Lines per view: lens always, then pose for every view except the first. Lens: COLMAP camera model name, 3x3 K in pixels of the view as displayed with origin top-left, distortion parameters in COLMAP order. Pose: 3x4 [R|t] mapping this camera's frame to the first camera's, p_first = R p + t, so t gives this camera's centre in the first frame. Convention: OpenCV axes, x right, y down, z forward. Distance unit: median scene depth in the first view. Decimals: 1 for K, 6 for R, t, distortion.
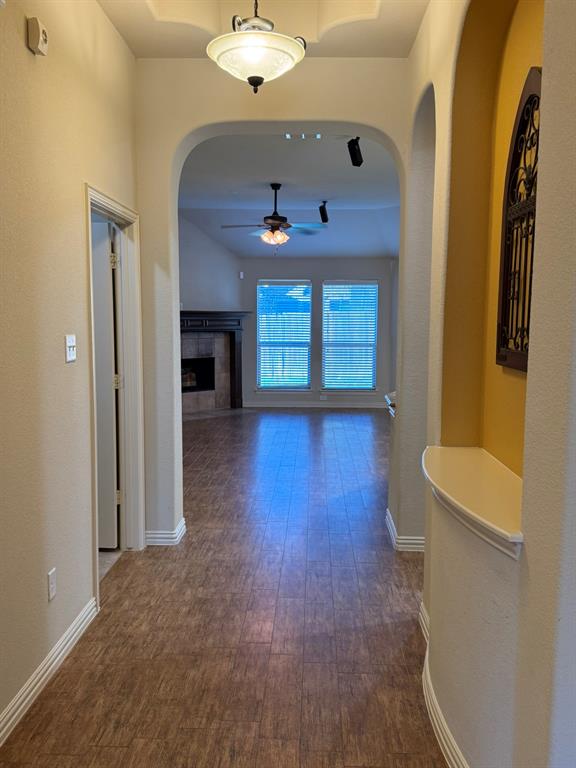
lens RADIAL K [[663.3, 0, 288.0], [0, 663.3, 384.0], [0, 0, 1]] dist [0.001268, -0.002197]
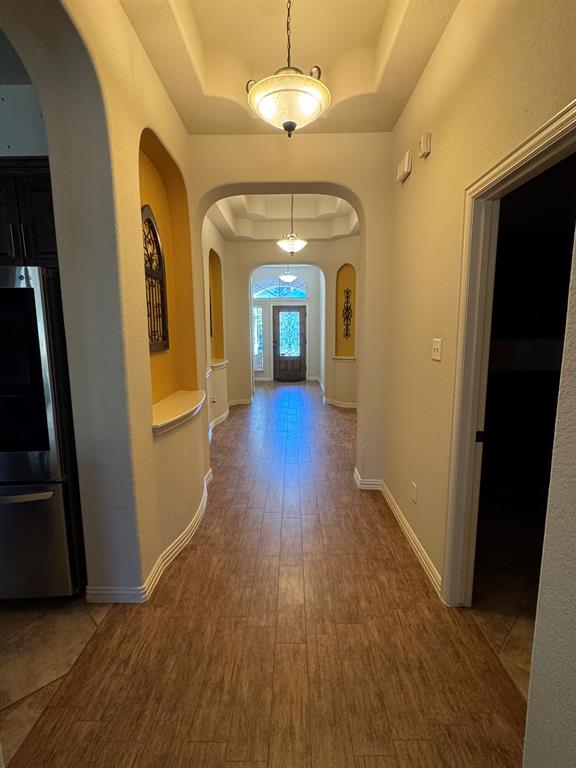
lens RADIAL K [[379.9, 0, 288.0], [0, 379.9, 384.0], [0, 0, 1]] dist [-0.000713, -0.000051]
pose [[-0.999568, 0.005817, -0.028819, -0.046767], [-0.001478, 0.969047, 0.246871, -0.341600], [0.029363, 0.246807, -0.968620, 3.442970]]
